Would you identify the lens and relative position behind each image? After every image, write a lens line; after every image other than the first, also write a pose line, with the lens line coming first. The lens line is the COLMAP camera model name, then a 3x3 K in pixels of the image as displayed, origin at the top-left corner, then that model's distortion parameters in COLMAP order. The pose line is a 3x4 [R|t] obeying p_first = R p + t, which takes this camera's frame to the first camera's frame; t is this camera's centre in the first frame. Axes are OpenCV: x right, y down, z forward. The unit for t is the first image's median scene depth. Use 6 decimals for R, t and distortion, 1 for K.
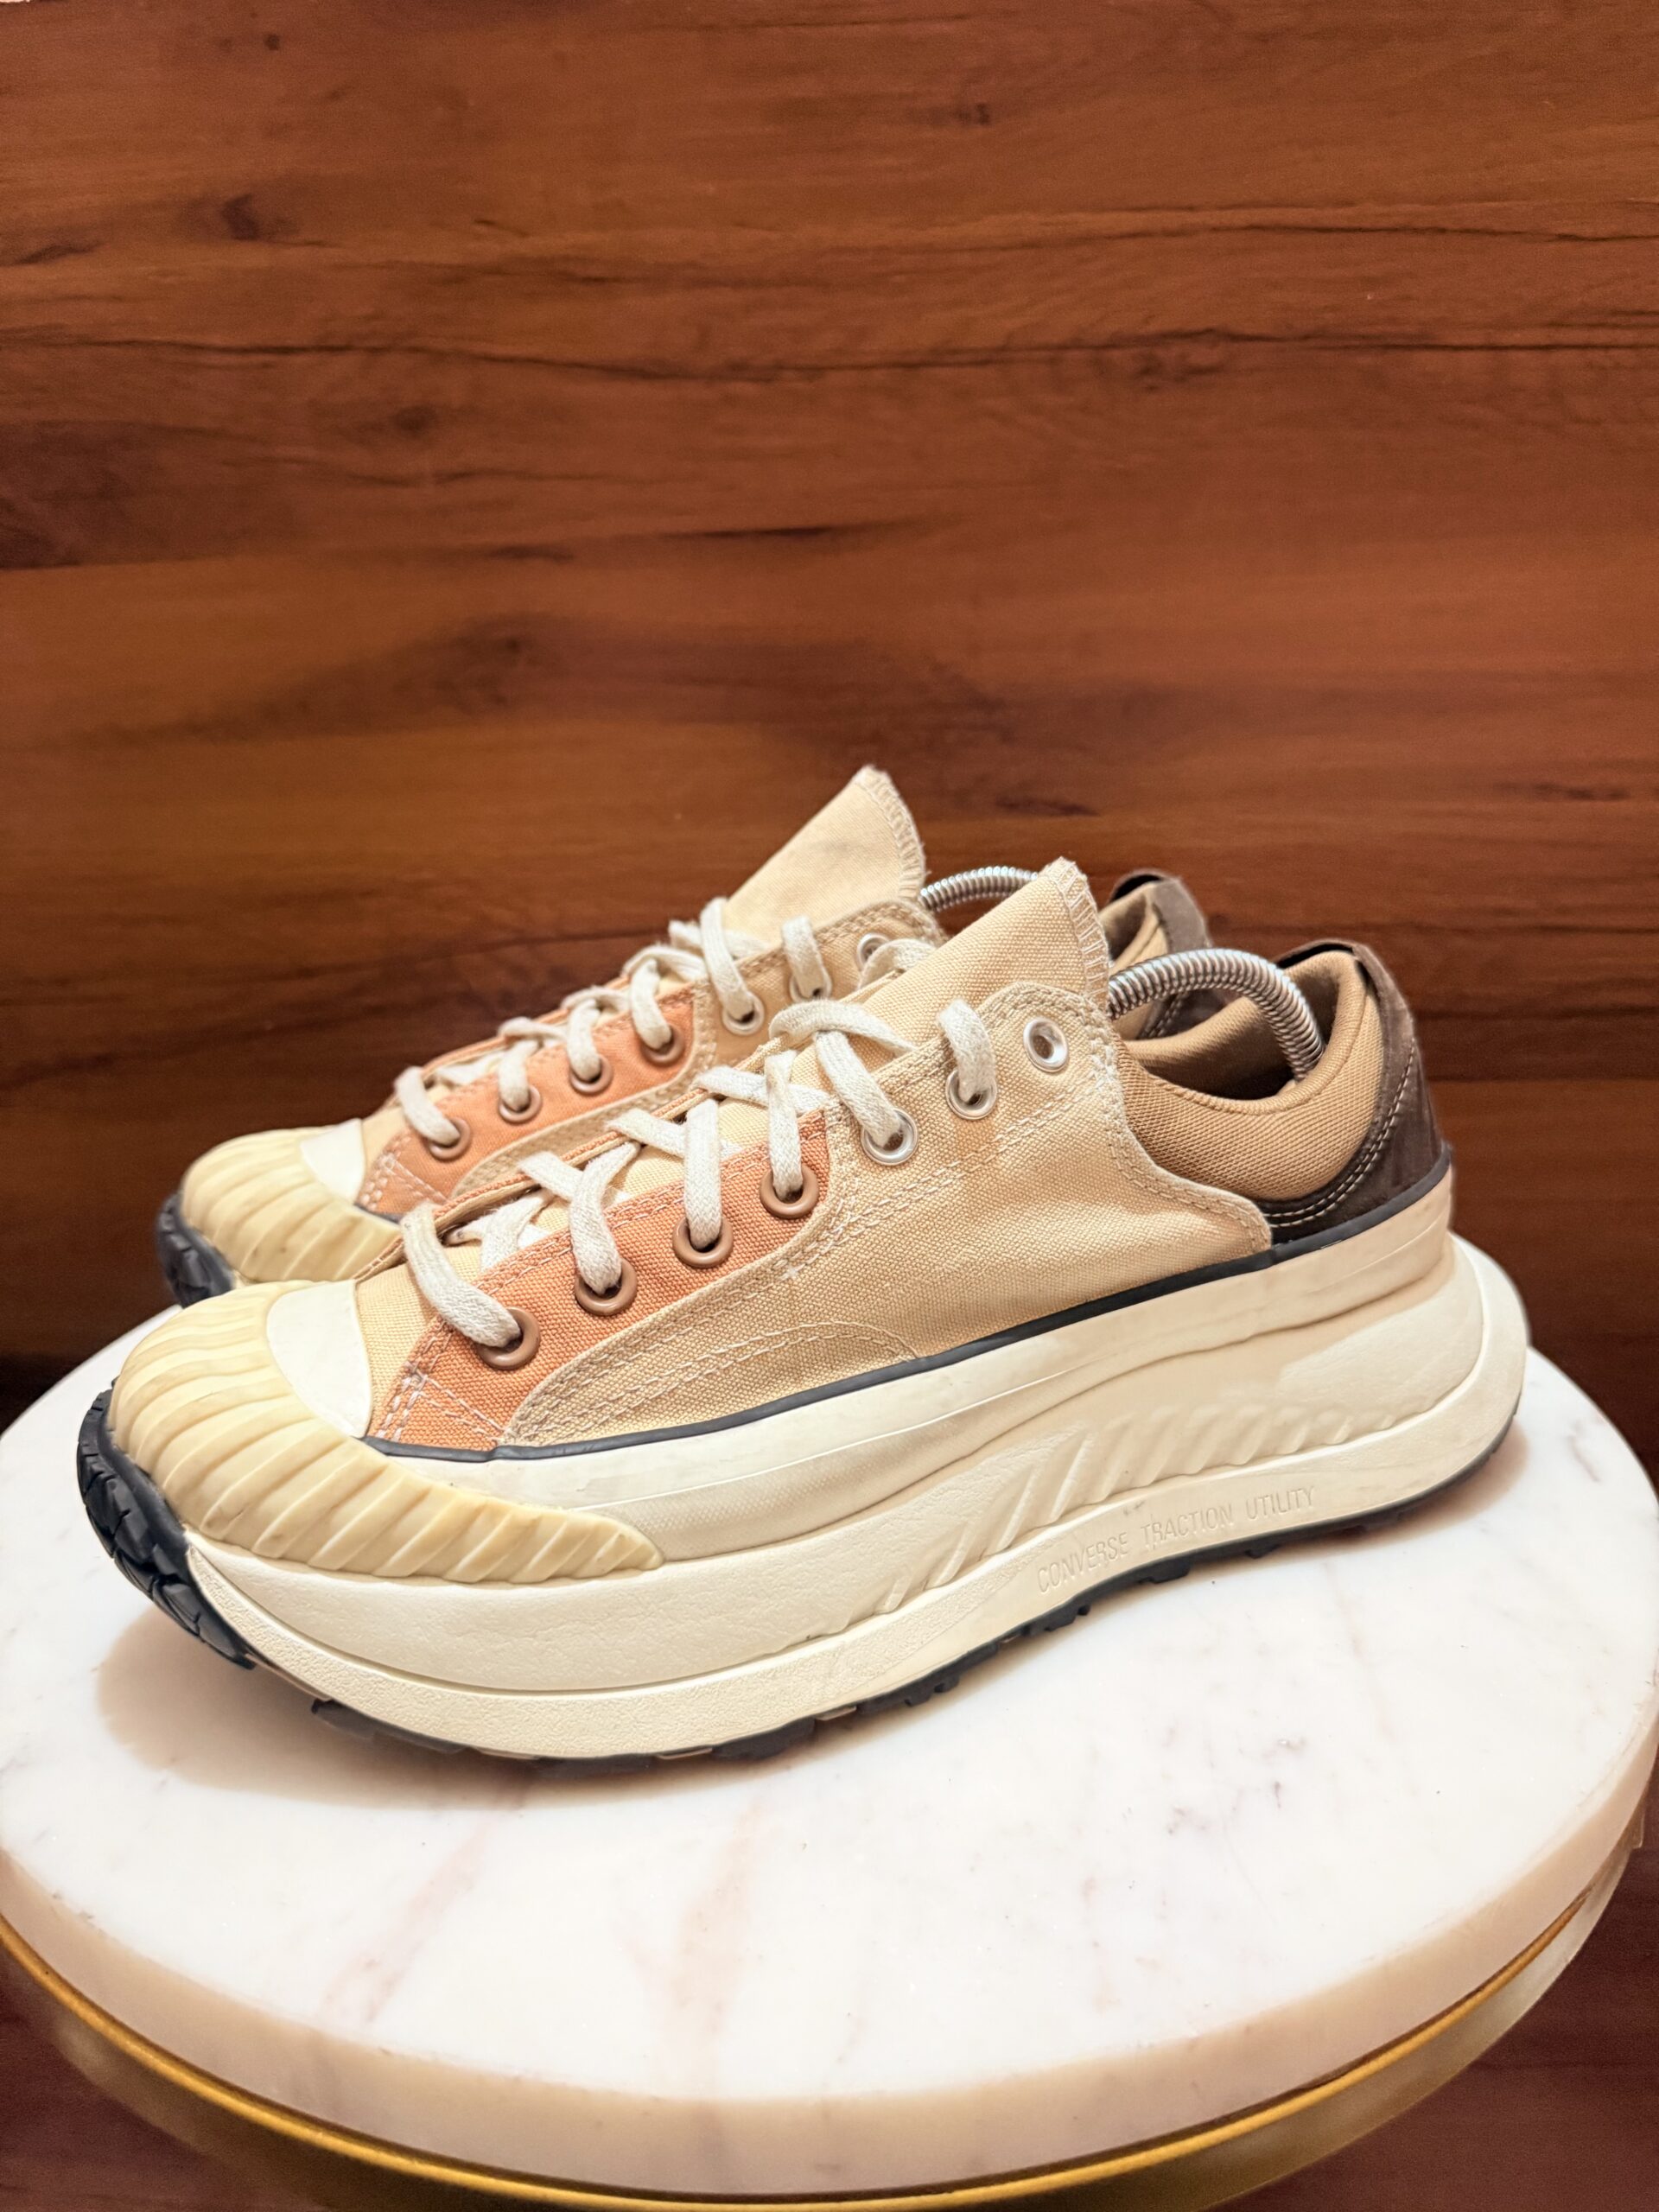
lens RADIAL K [[1593.8, 0, 815.5], [0, 1593.8, 1108.5], [0, 0, 1]] dist [-0.054927, 0.012908]
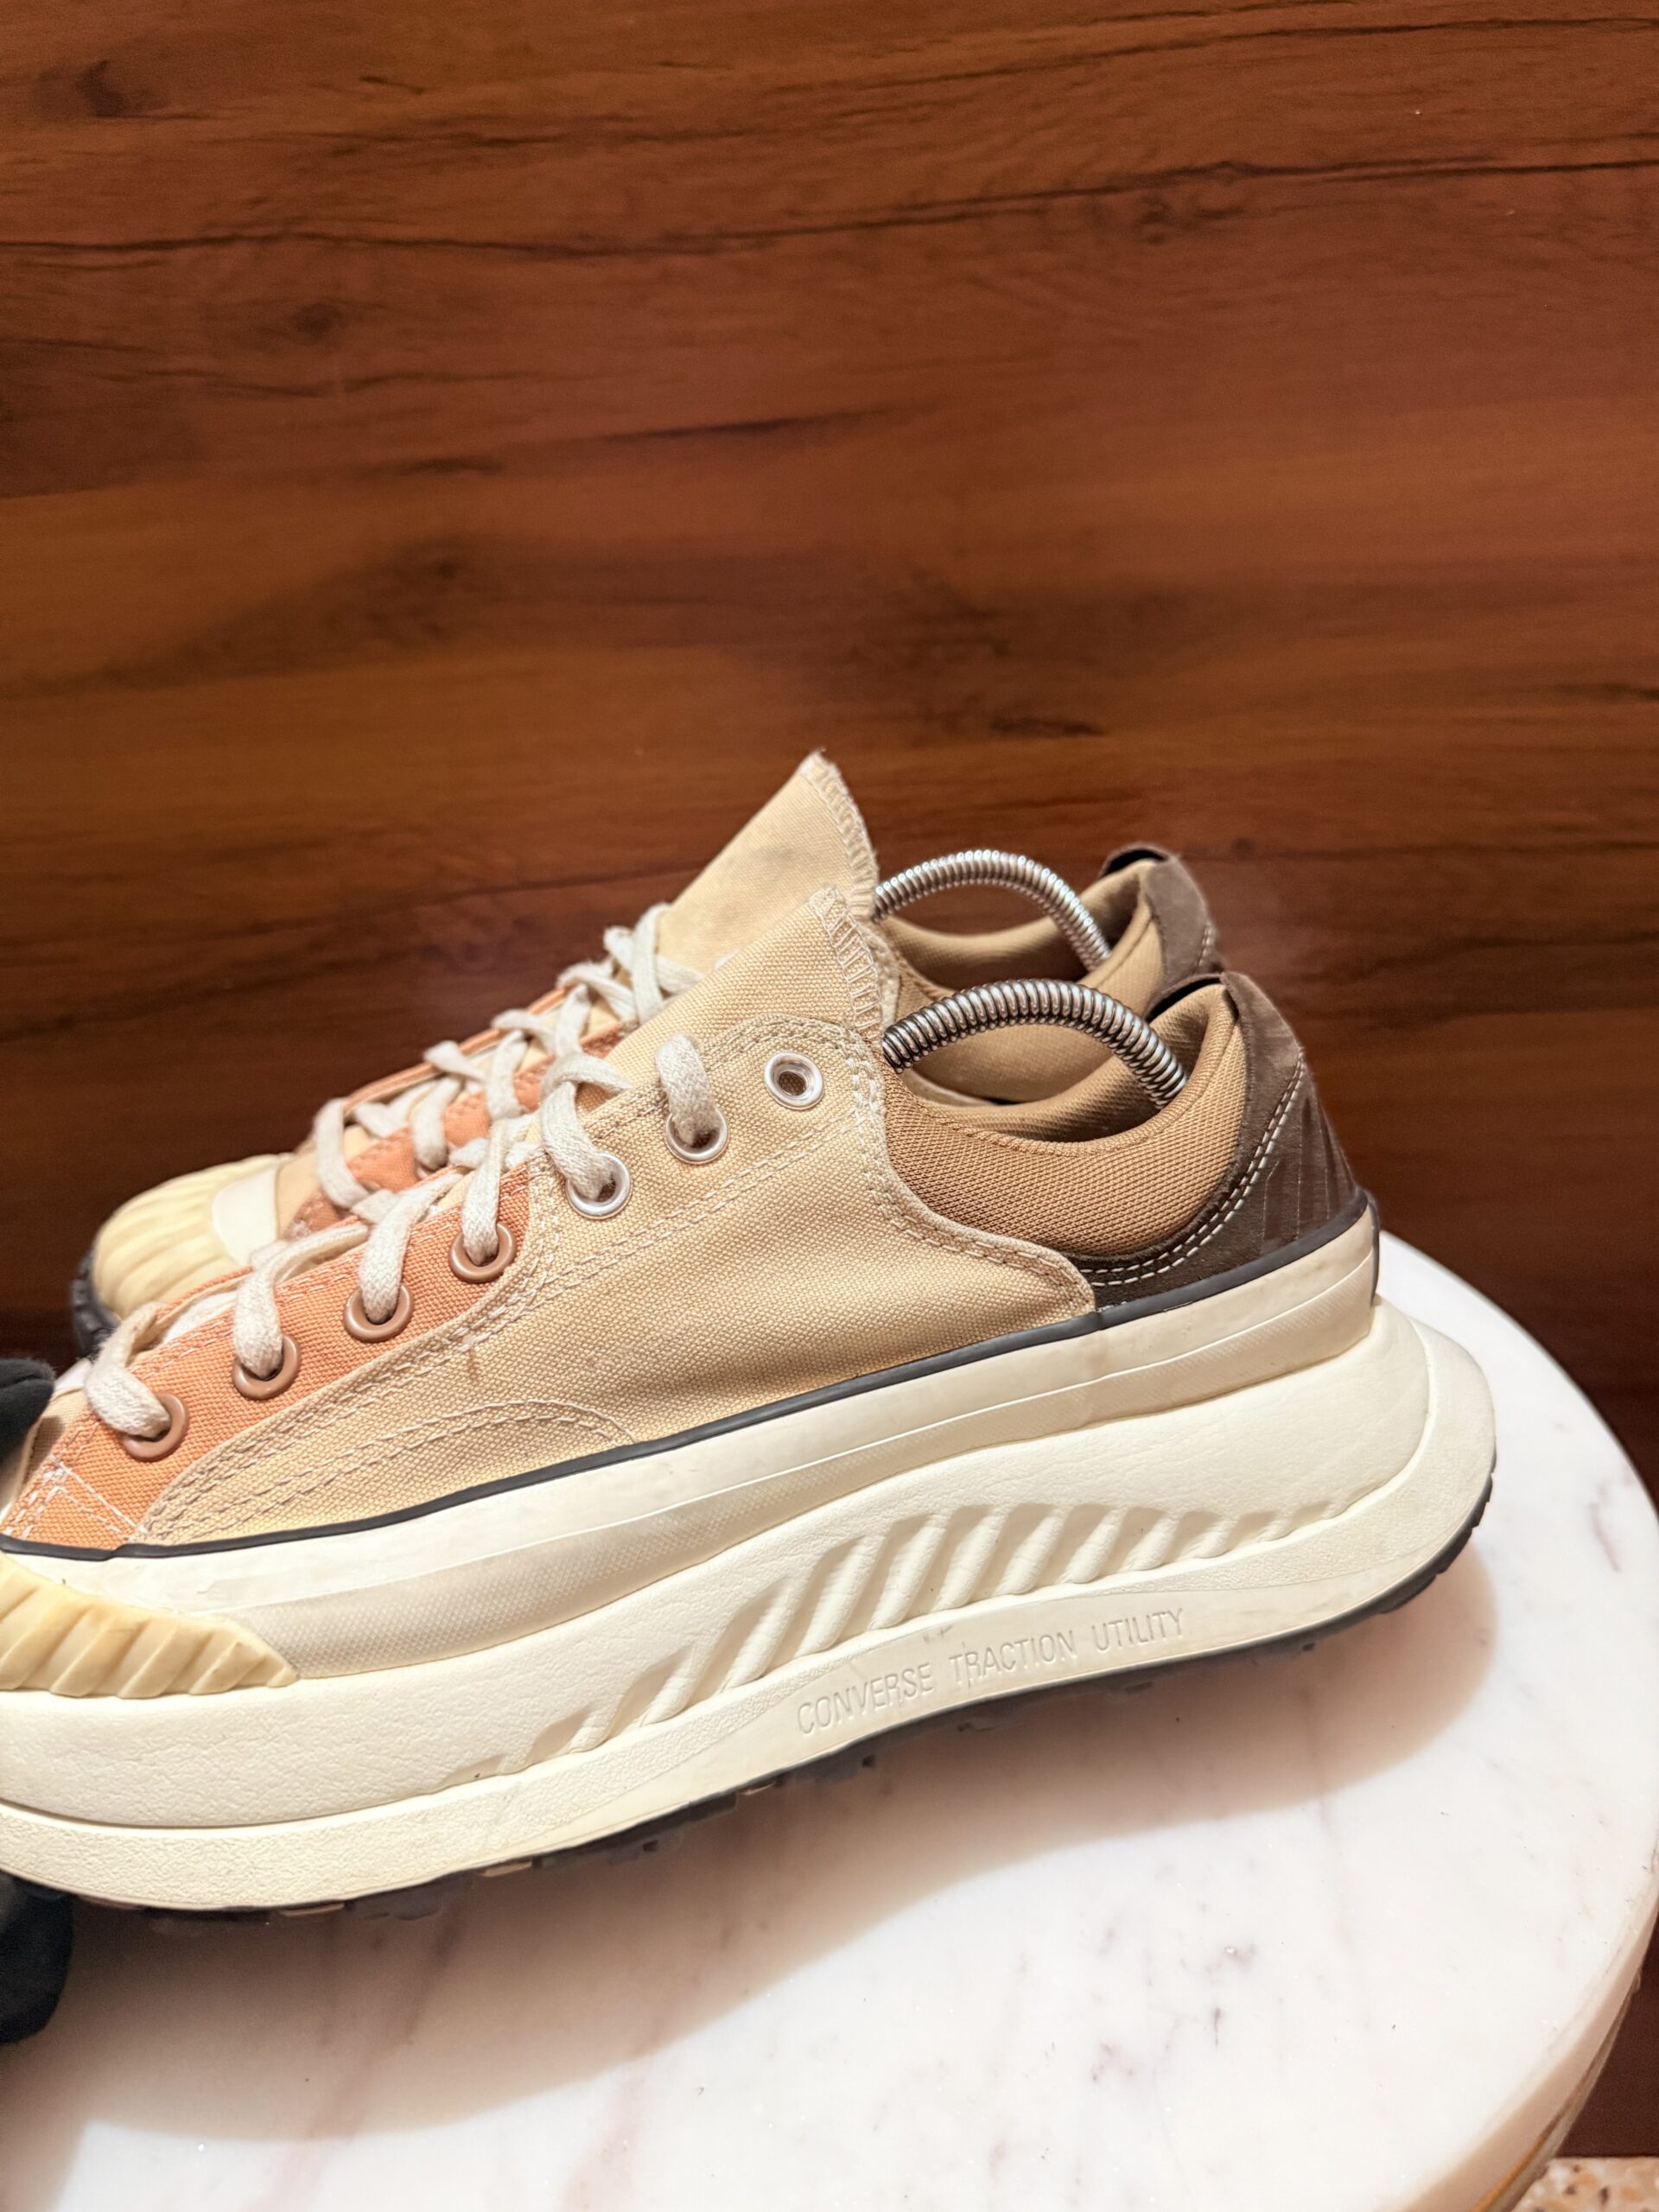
lens RADIAL K [[1593.8, 0, 824.7], [0, 1593.8, 1078.5], [0, 0, 1]] dist [-0.054927, 0.012908]
pose [[0.998190, -0.026046, -0.054201, 0.068178], [0.033517, 0.989320, 0.141856, -0.134200], [0.049928, -0.143416, 0.988402, 0.085967]]
